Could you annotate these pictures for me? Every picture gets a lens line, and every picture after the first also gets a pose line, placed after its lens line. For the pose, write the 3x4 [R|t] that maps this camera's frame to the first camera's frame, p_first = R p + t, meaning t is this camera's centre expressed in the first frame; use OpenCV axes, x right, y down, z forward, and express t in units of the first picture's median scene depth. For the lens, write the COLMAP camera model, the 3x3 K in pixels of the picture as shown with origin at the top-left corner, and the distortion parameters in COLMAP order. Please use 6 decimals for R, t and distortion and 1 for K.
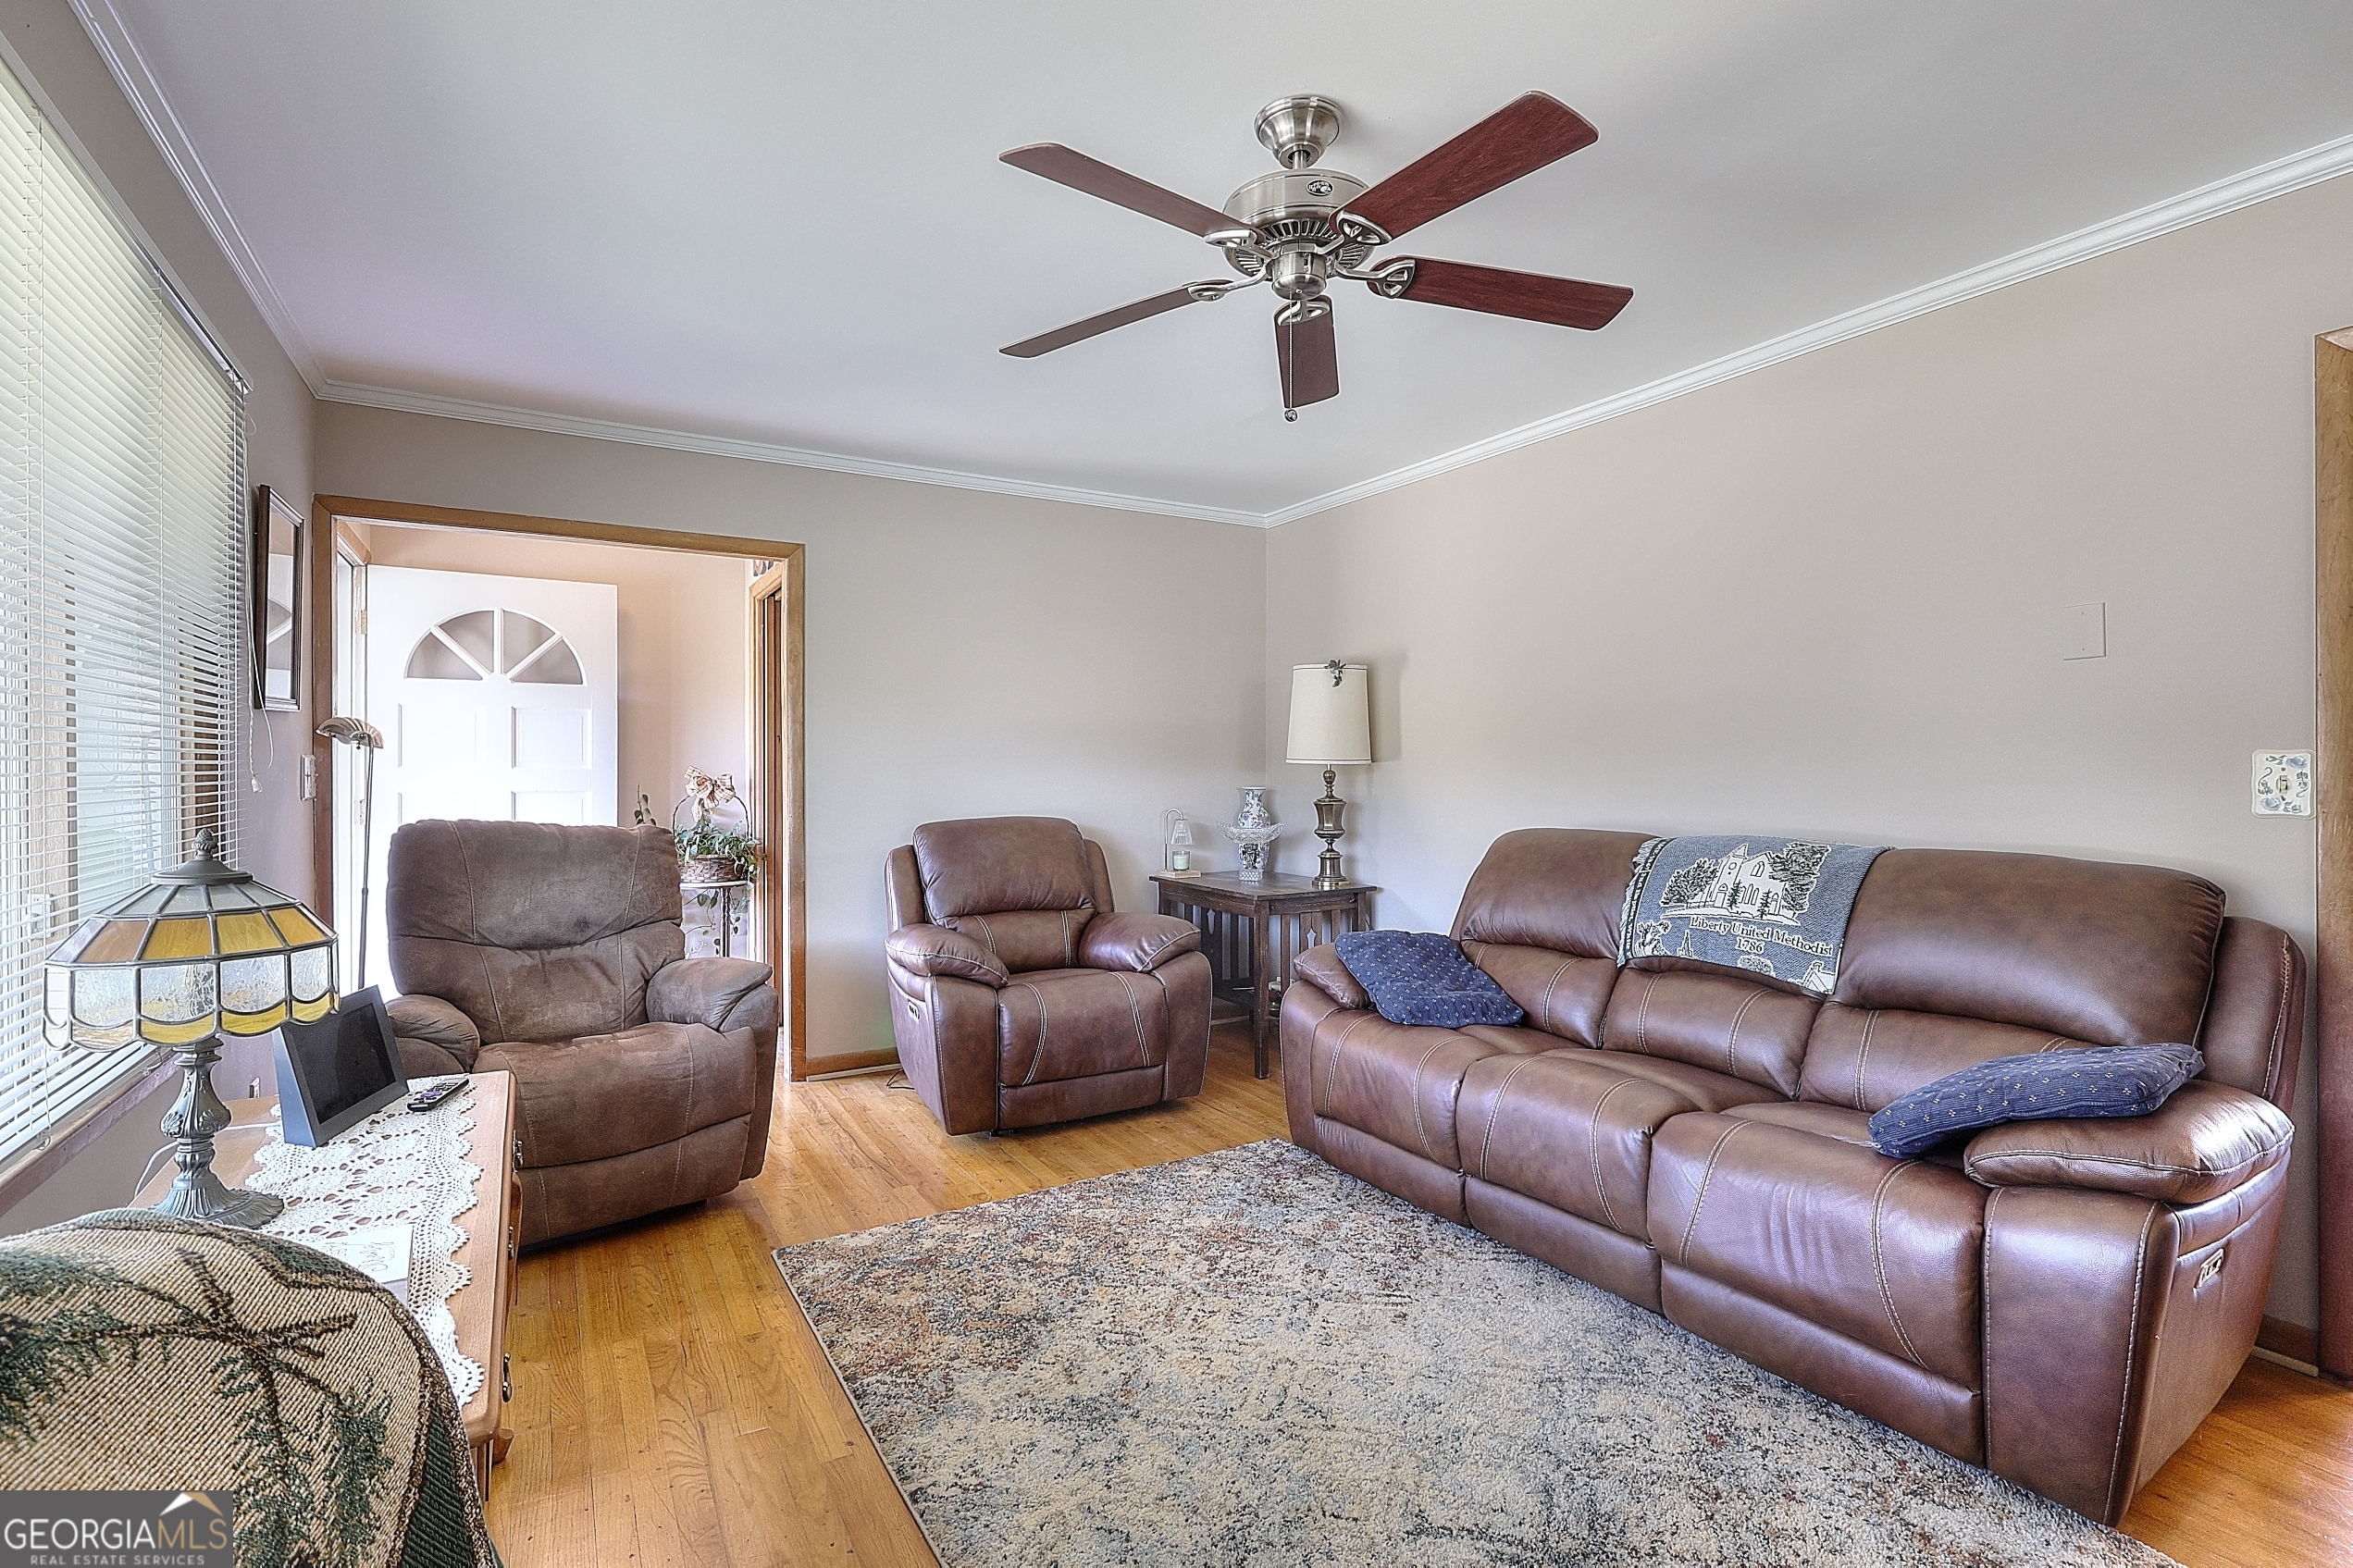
lens RADIAL K [[1106.7, 0, 1186.6], [0, 1106.7, 778.3], [0, 0, 1]] dist [-0.014892, -0.000209]
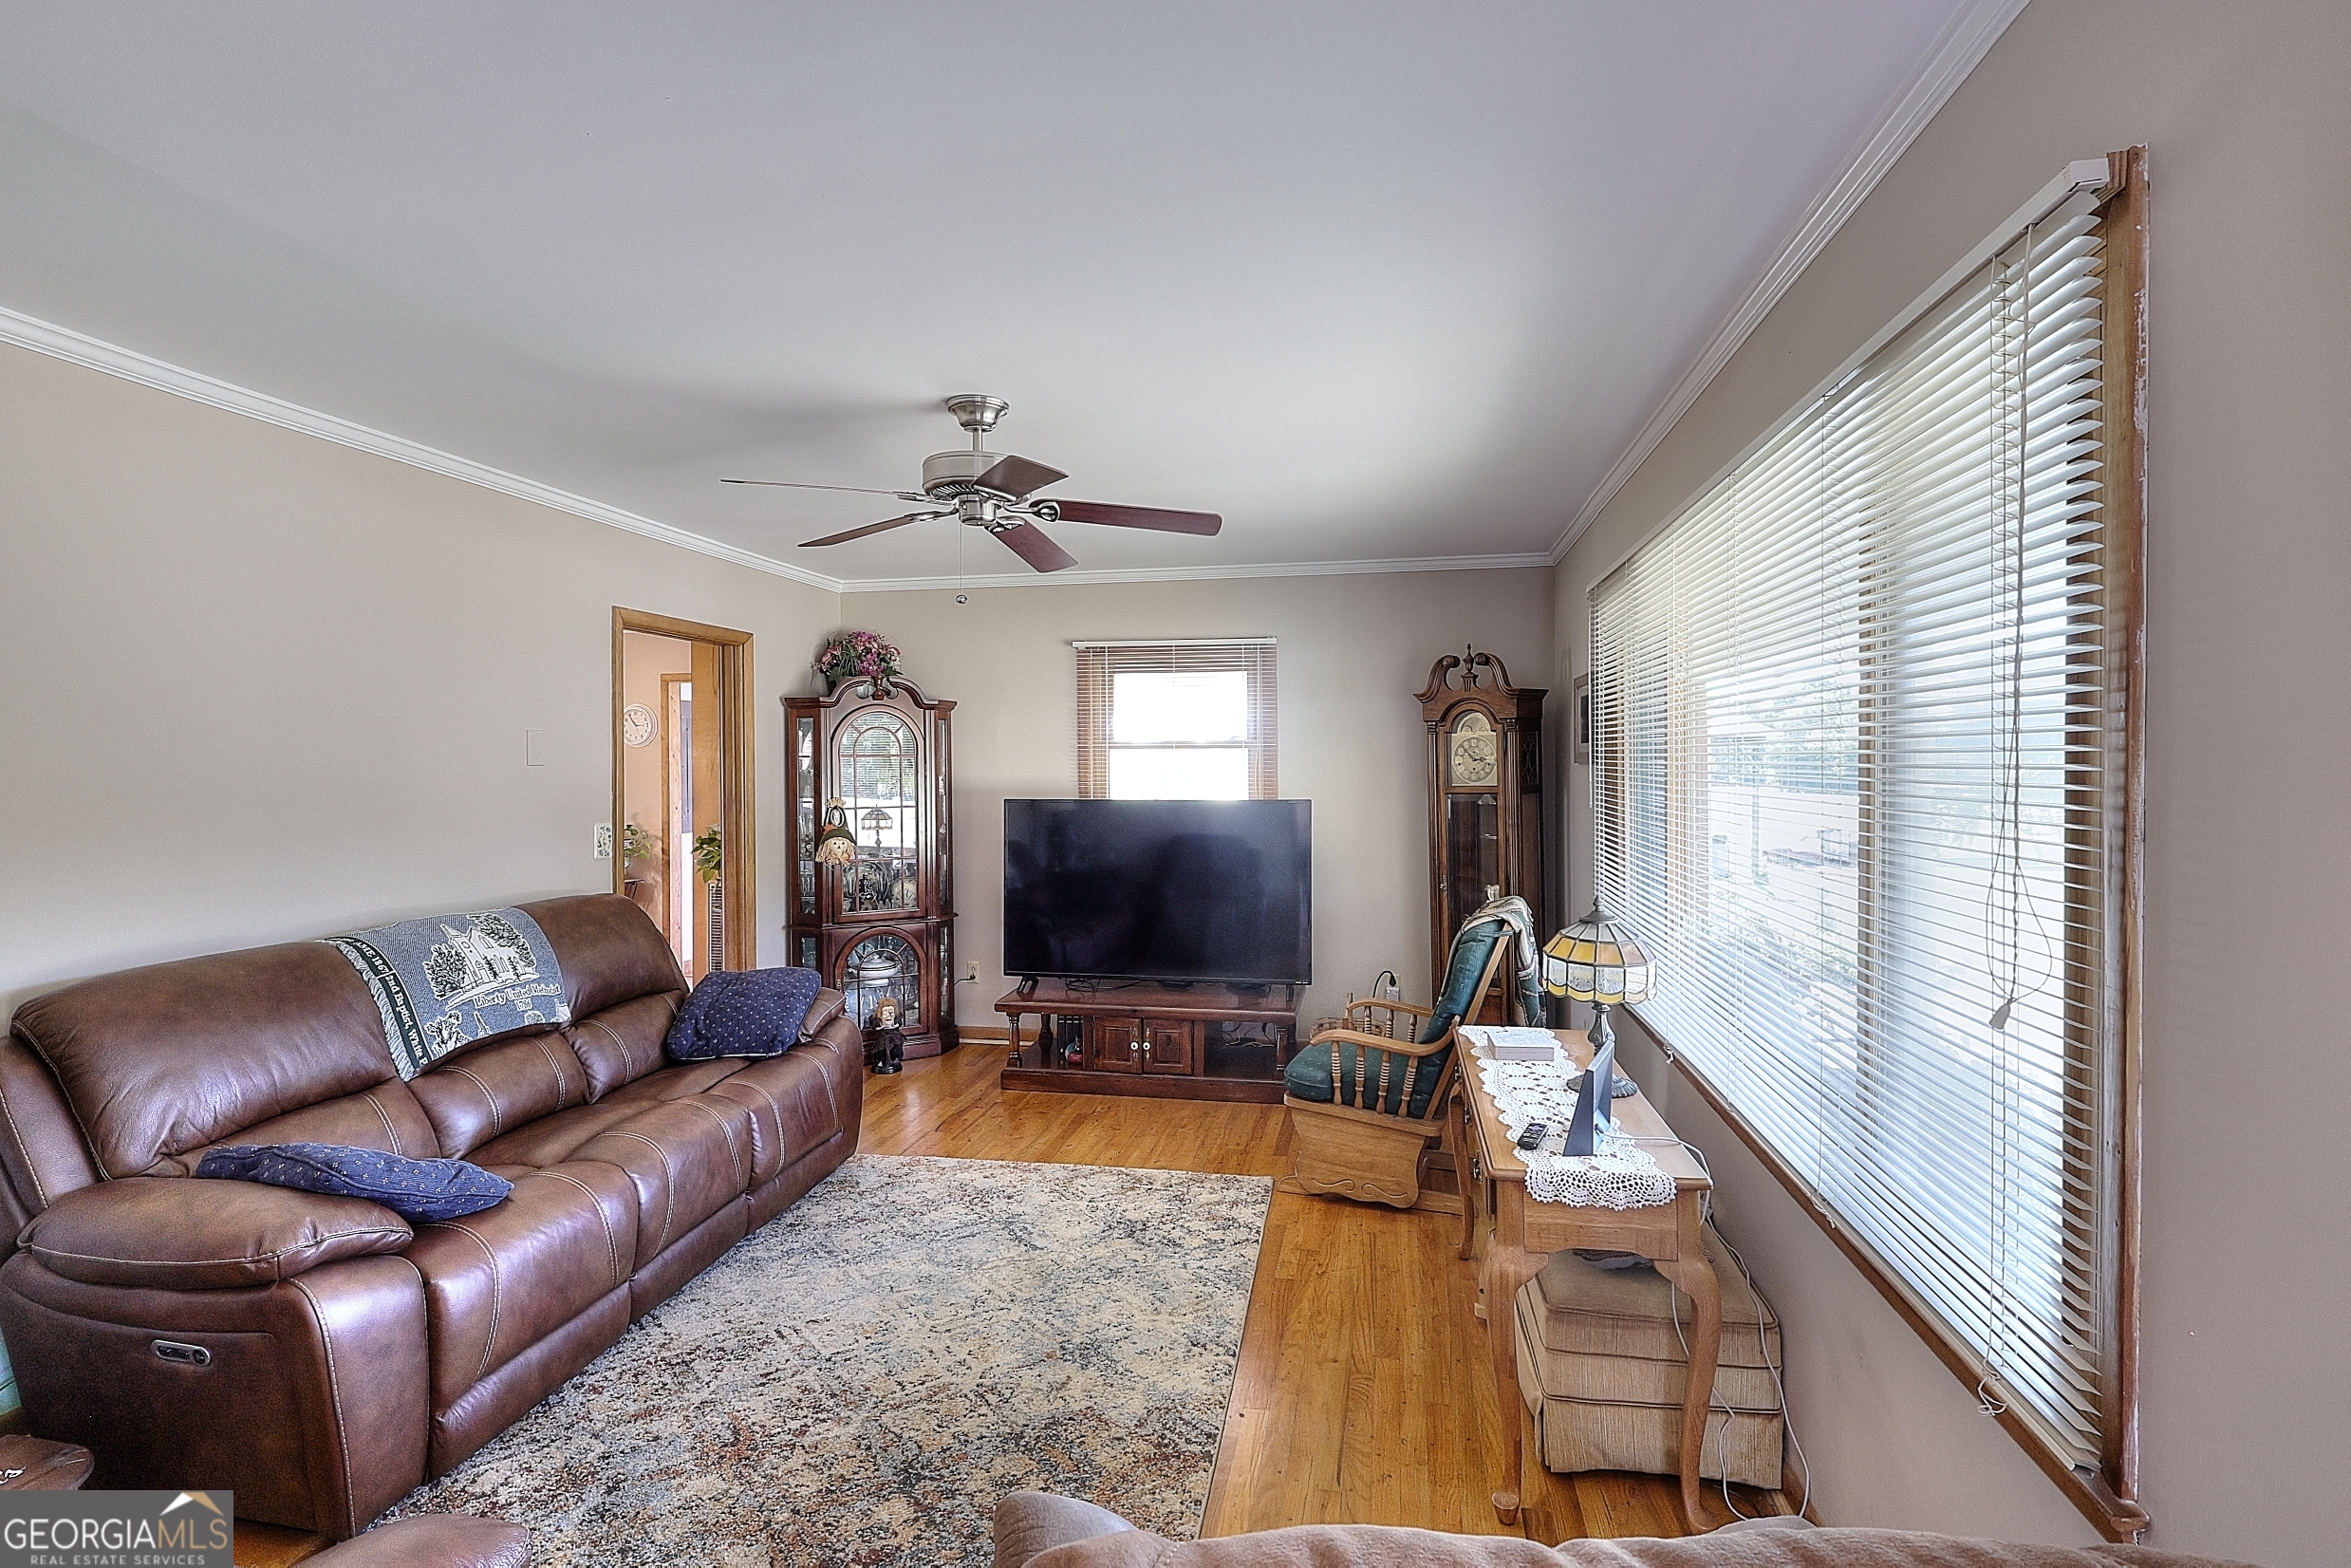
lens RADIAL K [[1105.9, 0, 1185.6], [0, 1105.9, 778.3], [0, 0, 1]] dist [-0.014892, -0.000209]
pose [[-0.759066, -0.005630, 0.650989, -0.841631], [0.005315, 0.999876, 0.014844, -0.108986], [-0.650992, 0.014728, -0.758942, 1.561163]]
